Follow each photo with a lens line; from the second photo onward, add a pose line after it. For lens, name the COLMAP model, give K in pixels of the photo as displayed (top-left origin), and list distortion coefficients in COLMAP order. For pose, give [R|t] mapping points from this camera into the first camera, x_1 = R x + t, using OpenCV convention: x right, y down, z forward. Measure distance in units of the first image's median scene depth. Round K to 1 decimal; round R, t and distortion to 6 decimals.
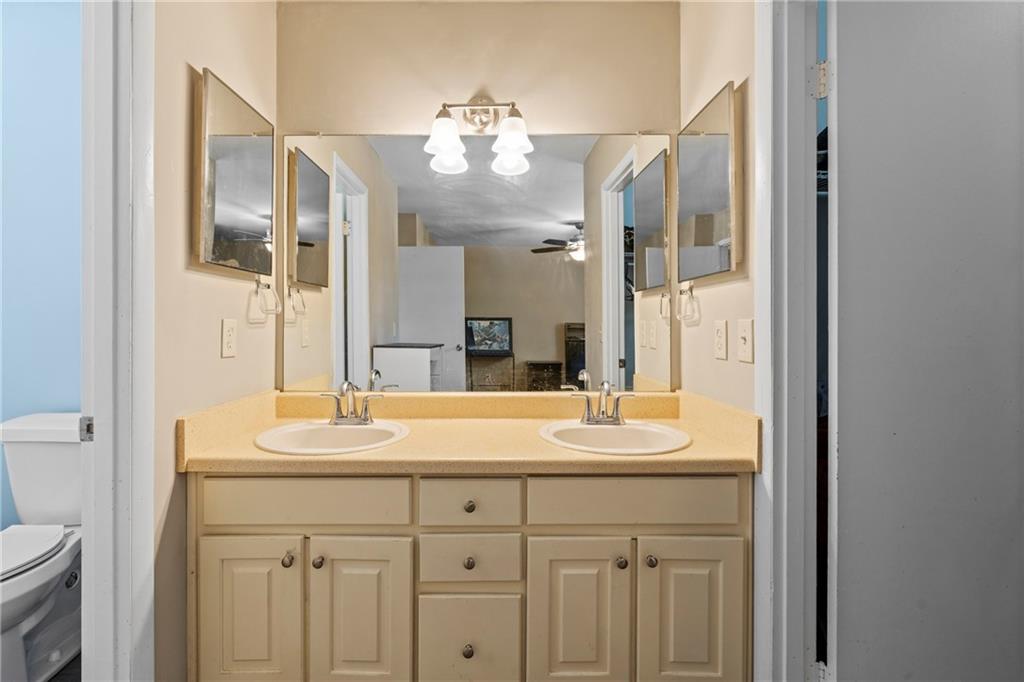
lens RADIAL K [[467.3, 0, 495.8], [0, 467.3, 318.2], [0, 0, 1]] dist [-0.000179, -0.000414]
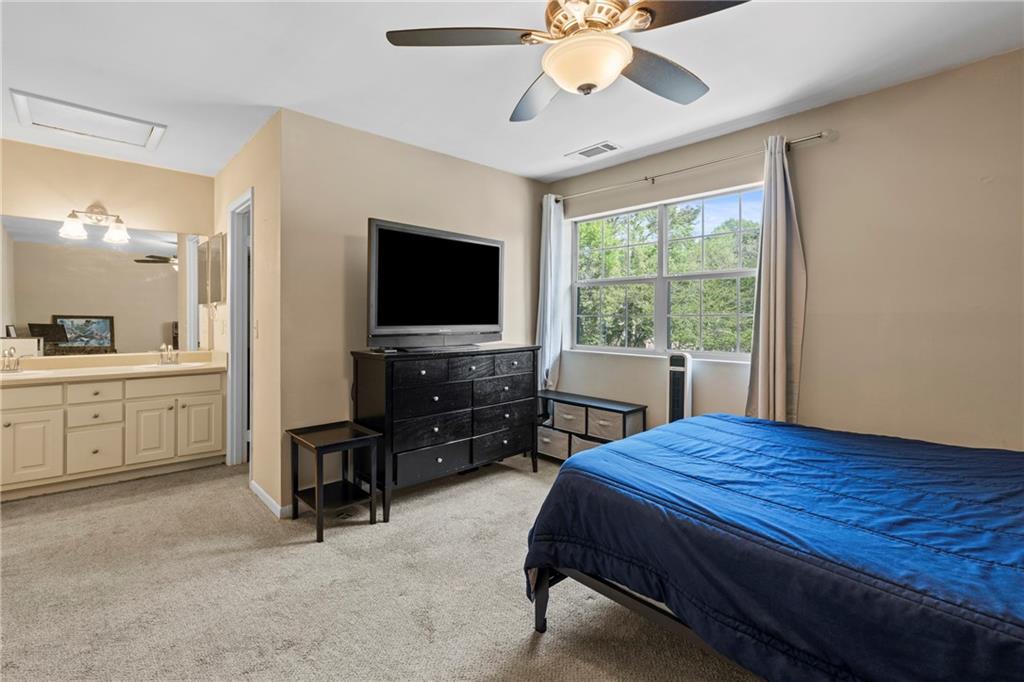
lens RADIAL K [[467.3, 0, 508.4], [0, 467.3, 324.3], [0, 0, 1]] dist [-0.000179, -0.000414]
pose [[0.738372, -0.000460, 0.674393, -0.079667], [-0.008544, 0.999913, 0.010036, -0.005370], [-0.674339, -0.013172, 0.738304, -1.665869]]
